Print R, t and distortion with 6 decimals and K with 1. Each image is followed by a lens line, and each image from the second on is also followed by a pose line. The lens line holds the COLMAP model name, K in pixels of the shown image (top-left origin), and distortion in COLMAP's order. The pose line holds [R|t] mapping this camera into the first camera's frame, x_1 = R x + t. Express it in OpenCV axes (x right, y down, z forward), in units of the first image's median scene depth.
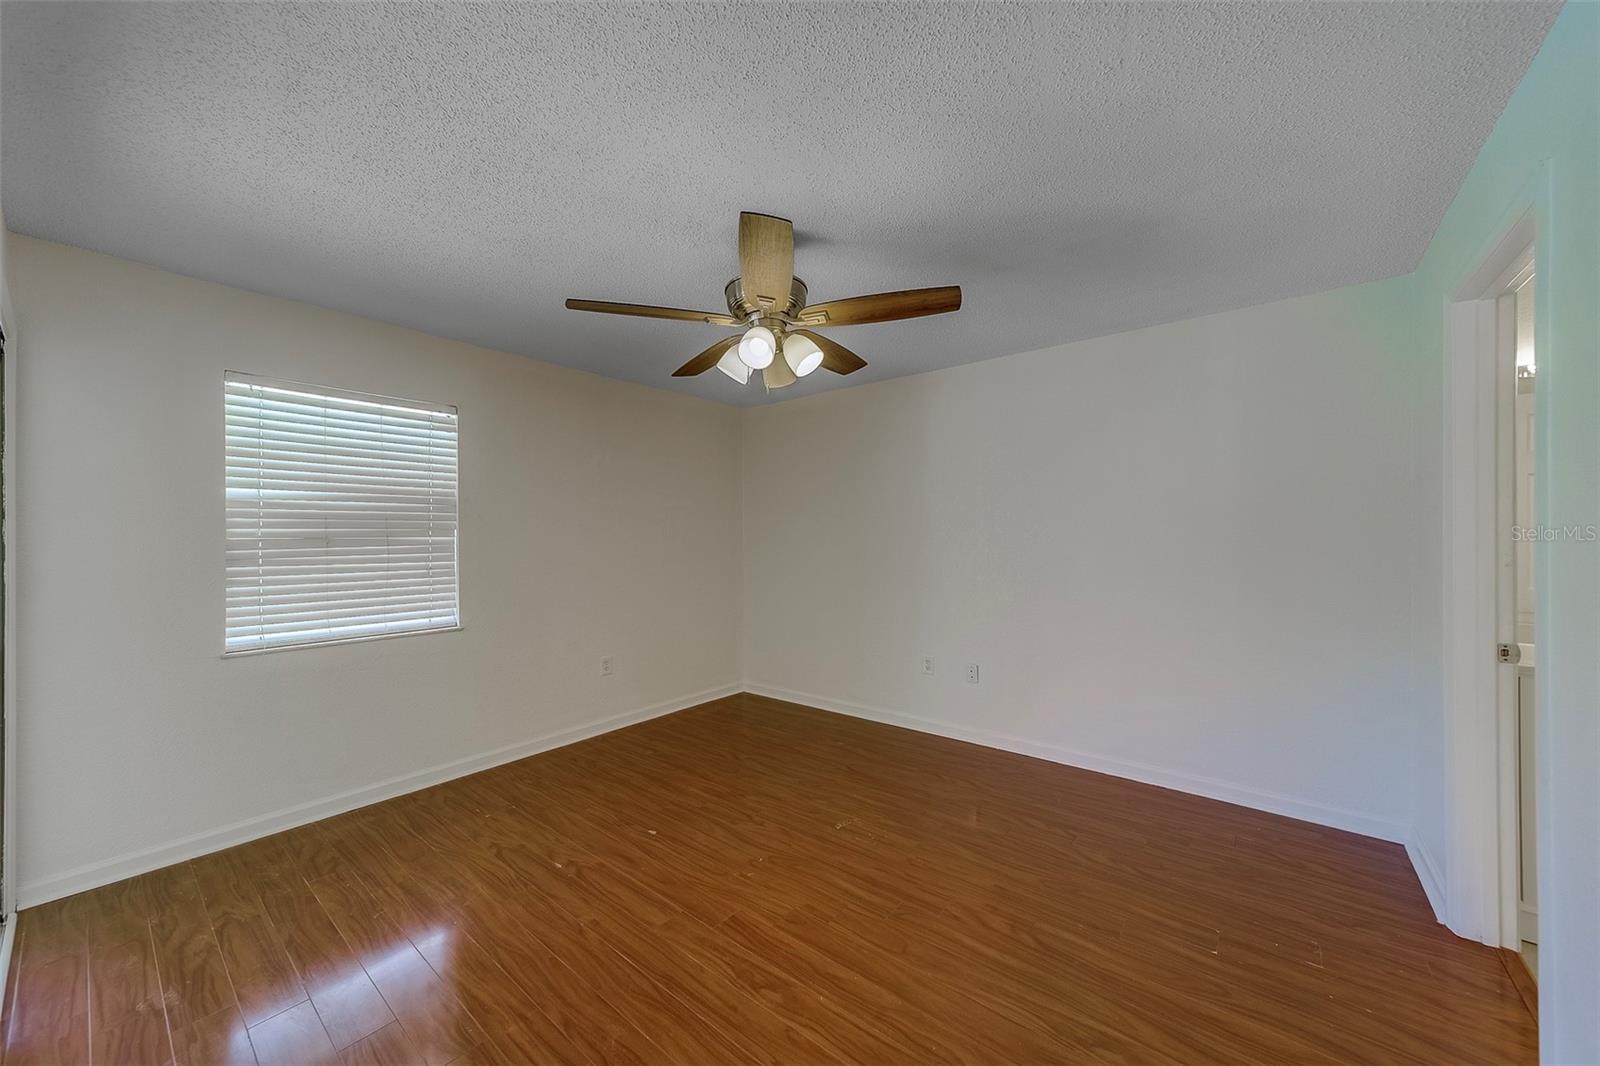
lens RADIAL K [[573.0, 0, 791.9], [0, 573.0, 535.4], [0, 0, 1]] dist [0.011145, 0.000370]
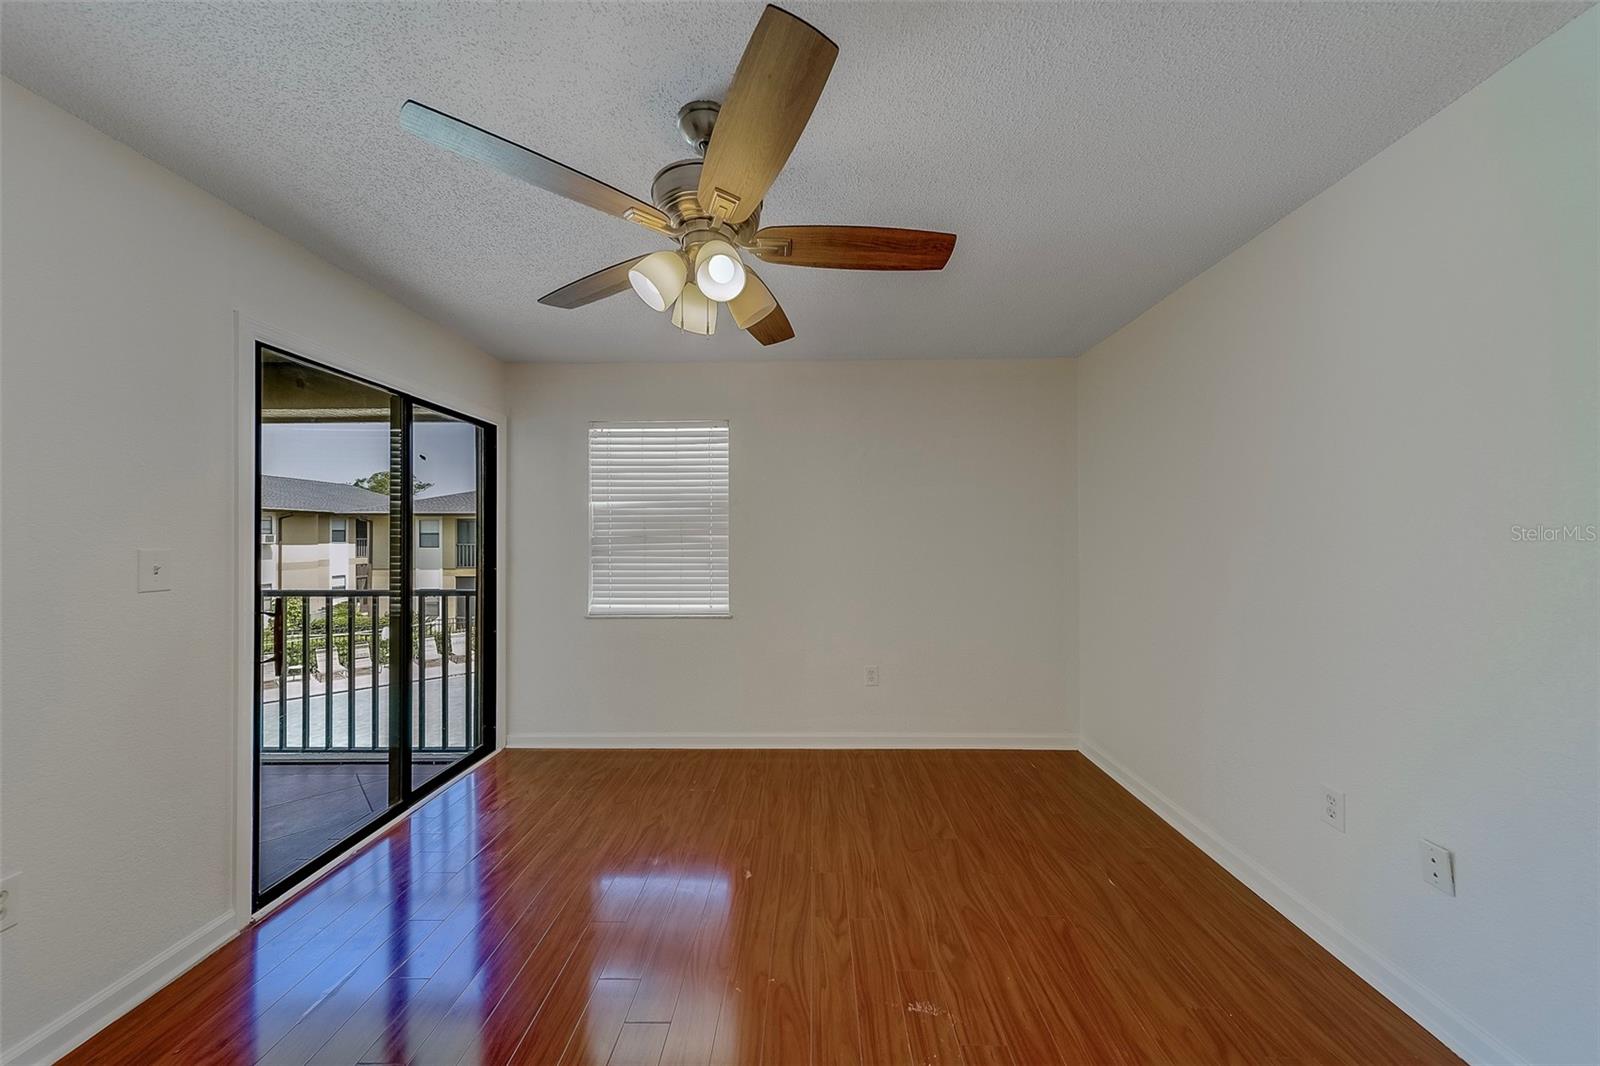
lens RADIAL K [[573.0, 0, 809.5], [0, 573.0, 533.9], [0, 0, 1]] dist [0.011145, 0.000370]
pose [[0.622311, -0.000542, -0.782770, 0.495482], [0.003473, 0.999992, 0.002068, -0.001940], [0.782763, -0.004006, 0.622308, 0.529079]]
